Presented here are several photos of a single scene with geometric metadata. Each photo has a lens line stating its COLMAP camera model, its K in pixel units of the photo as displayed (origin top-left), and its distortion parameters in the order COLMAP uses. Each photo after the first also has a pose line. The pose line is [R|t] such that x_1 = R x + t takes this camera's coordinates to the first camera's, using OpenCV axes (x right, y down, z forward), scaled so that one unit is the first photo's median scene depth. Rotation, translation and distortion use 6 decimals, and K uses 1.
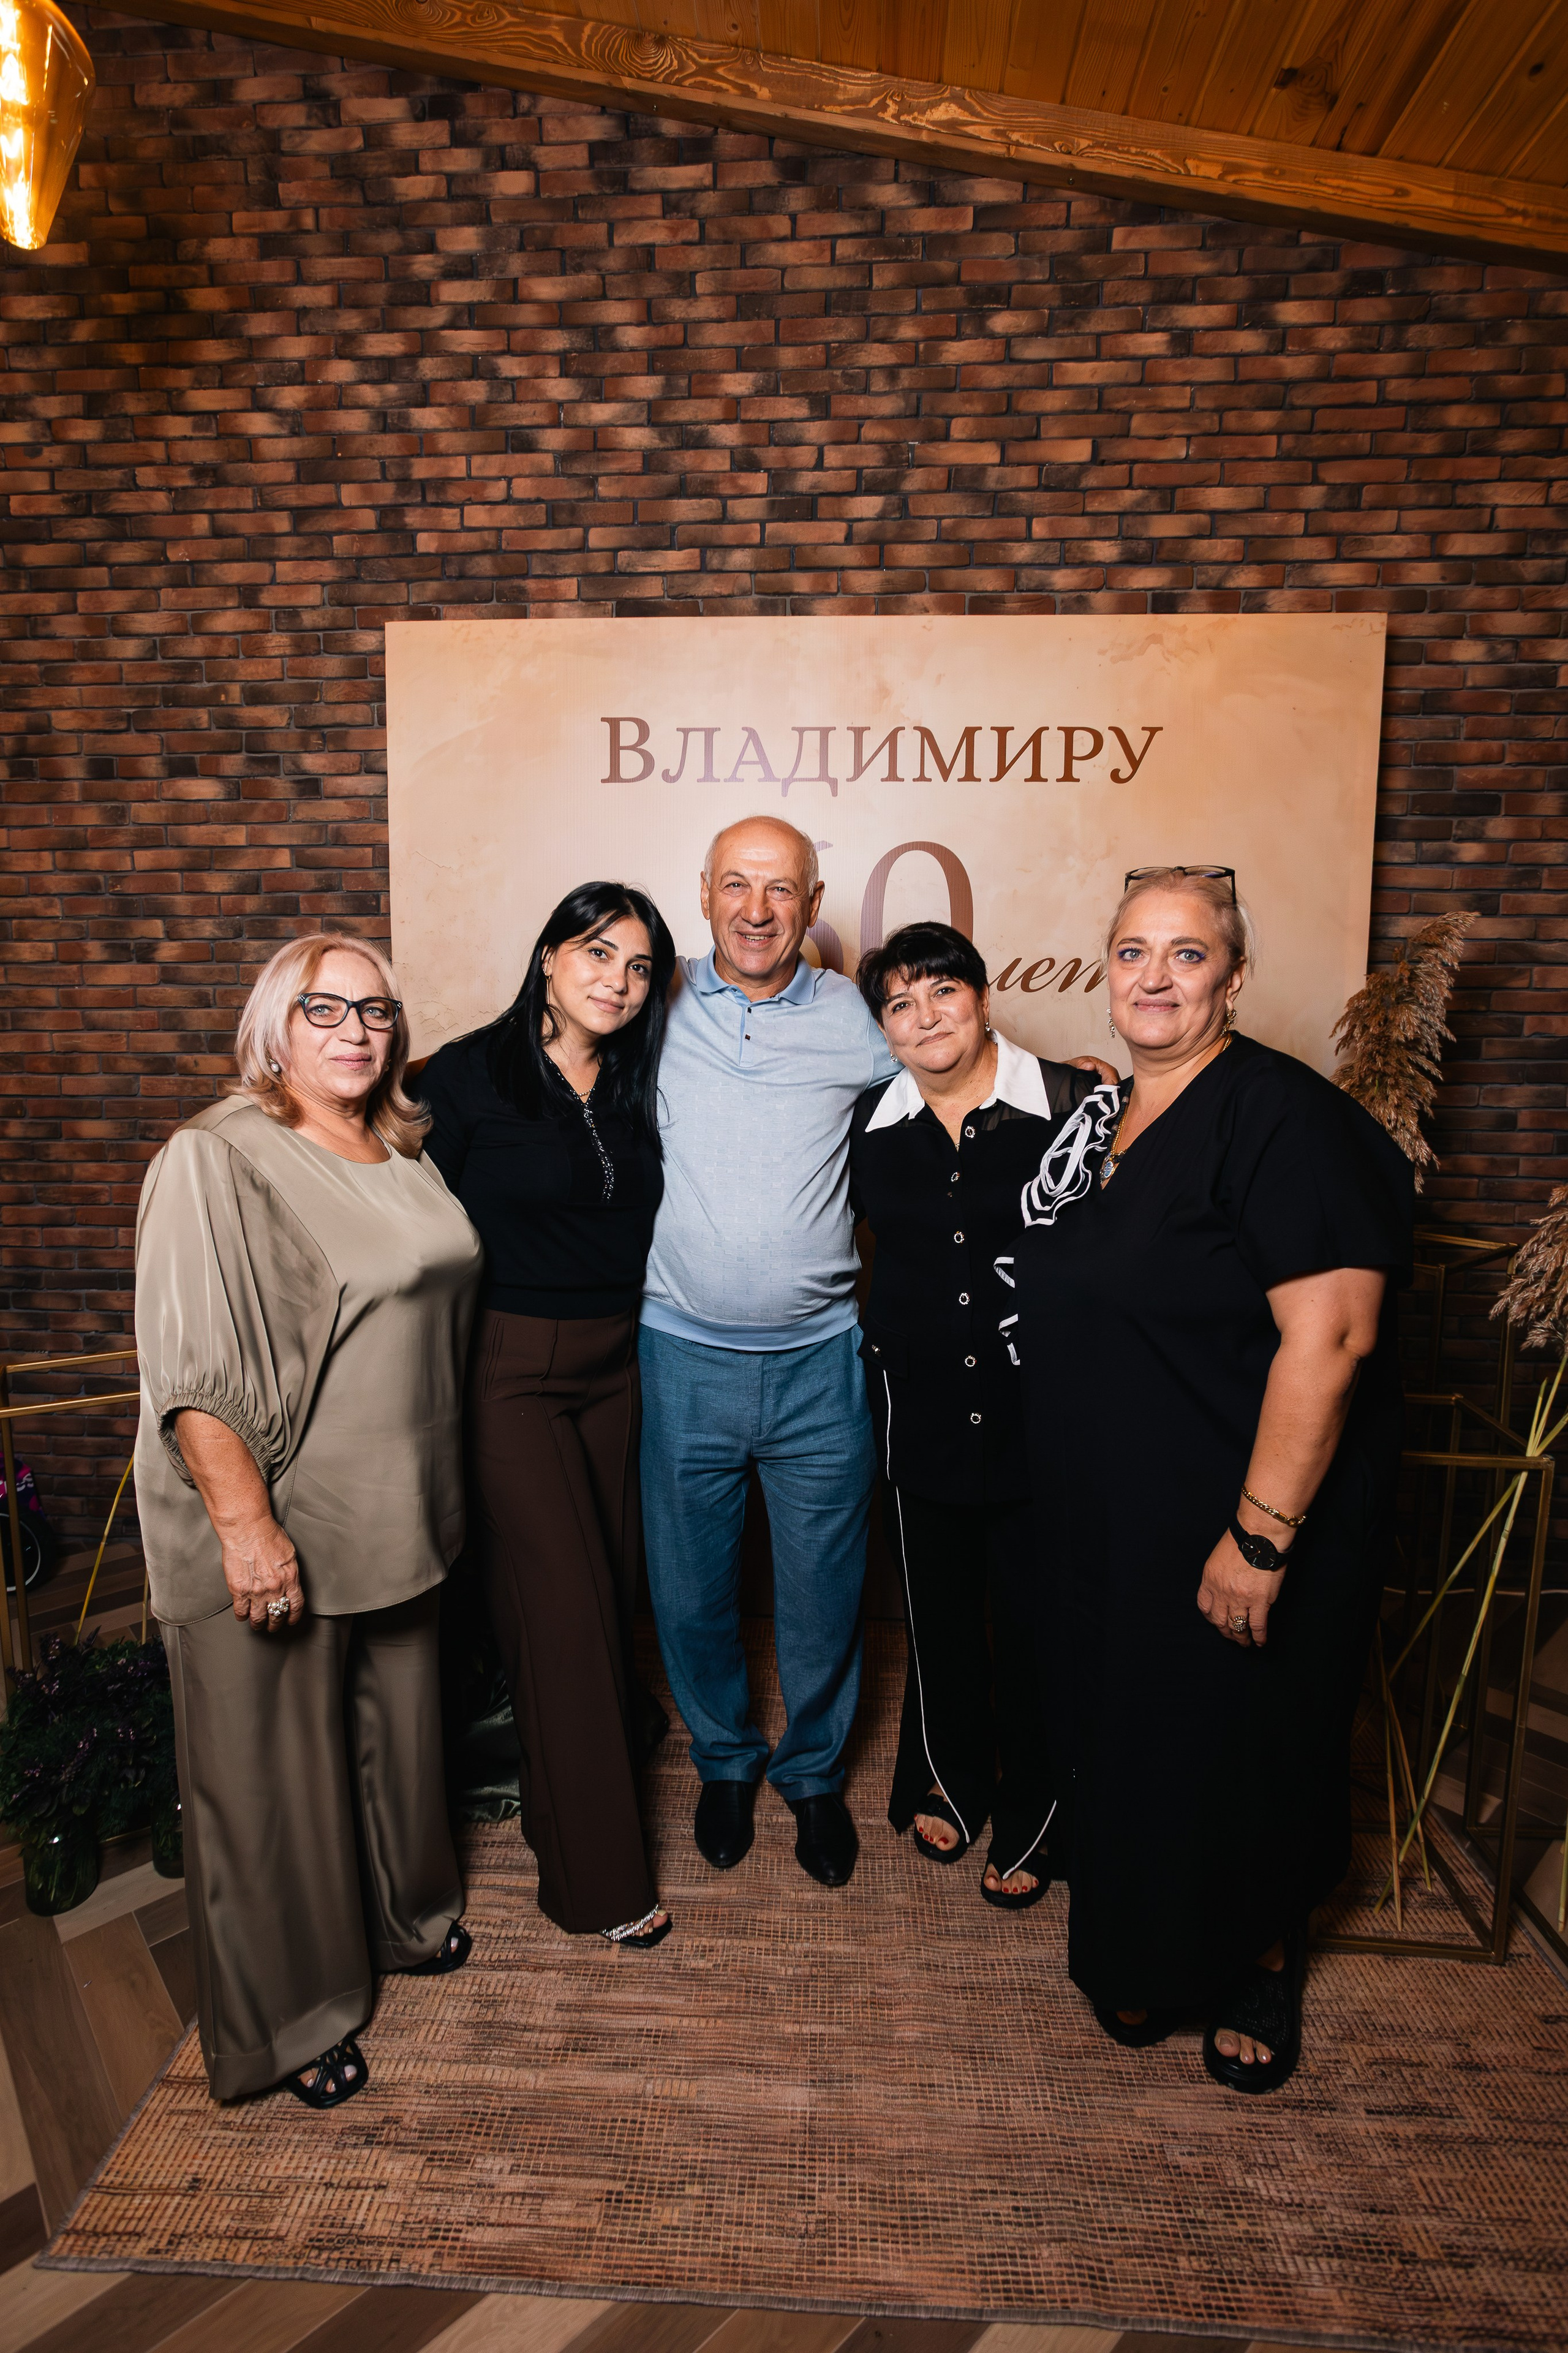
lens RADIAL K [[1159.2, 0, 774.8], [0, 1159.2, 1160.8], [0, 0, 1]] dist [-0.037424, 0.022939]
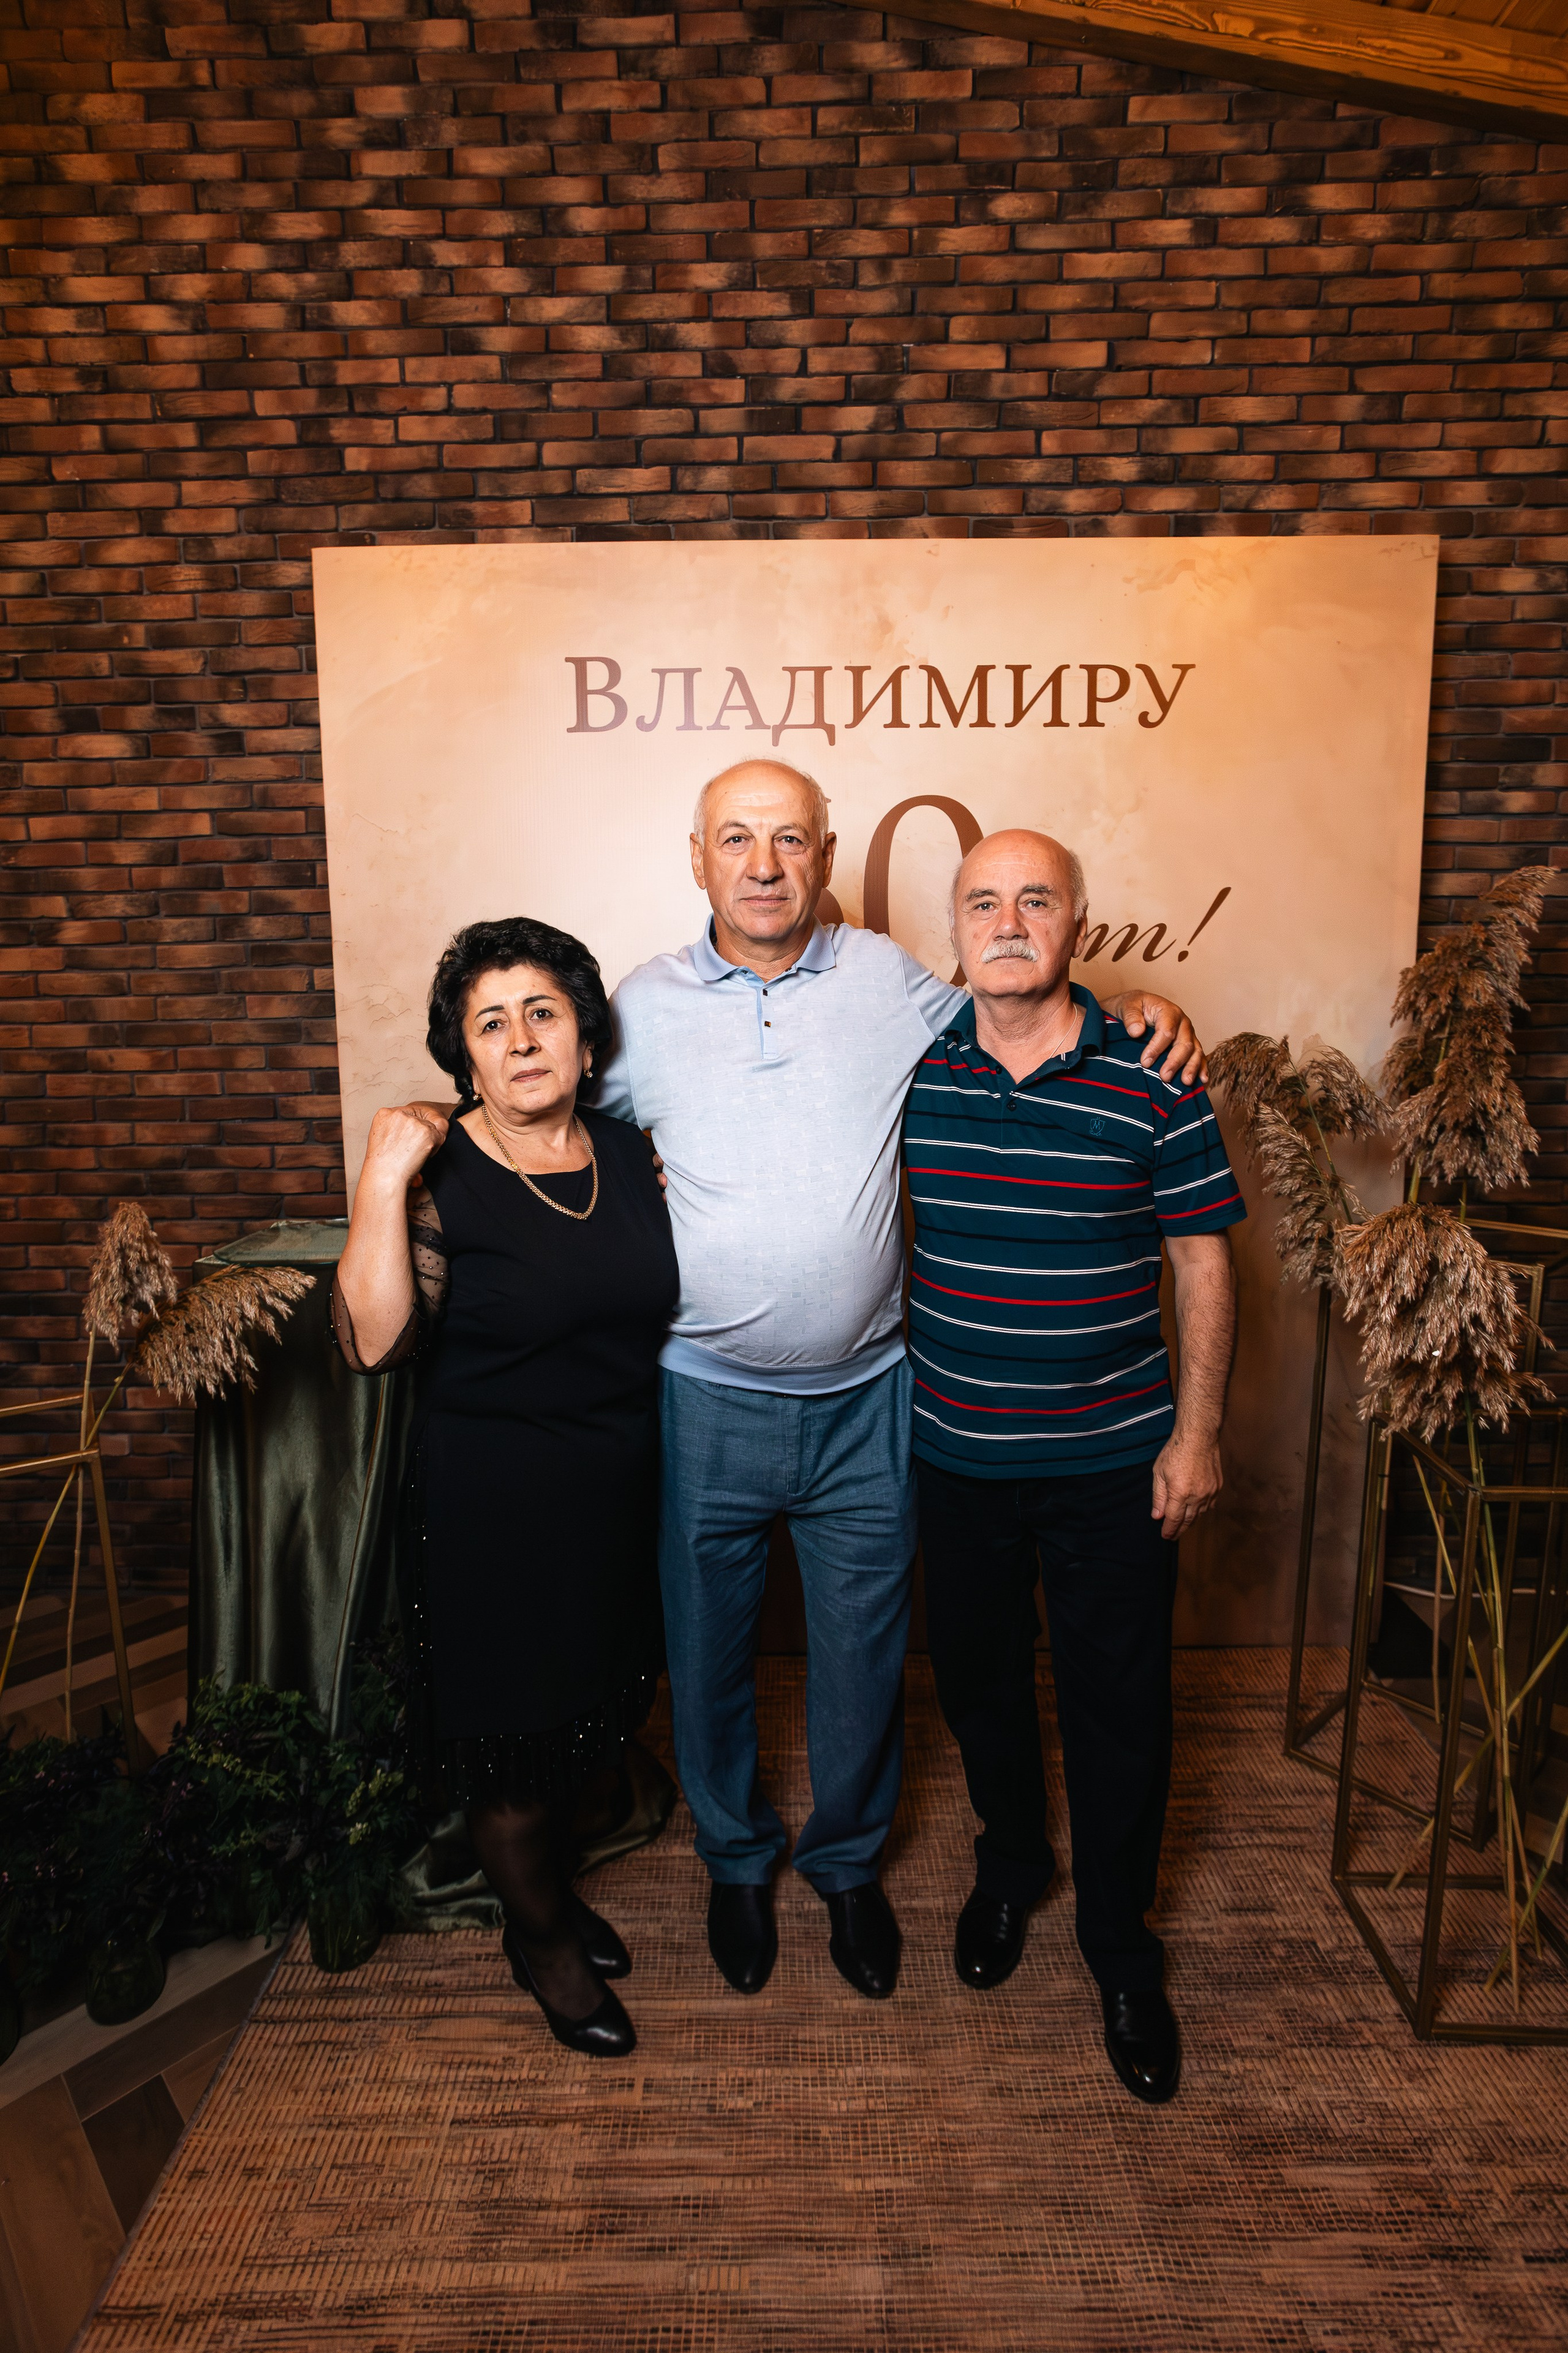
lens RADIAL K [[1164.3, 0, 773.9], [0, 1164.3, 1161.4], [0, 0, 1]] dist [-0.038462, 0.022581]
pose [[0.998717, -0.024497, 0.044318, -0.038300], [0.023326, 0.999370, 0.026750, -0.019686], [-0.044945, -0.025682, 0.998659, 0.098948]]
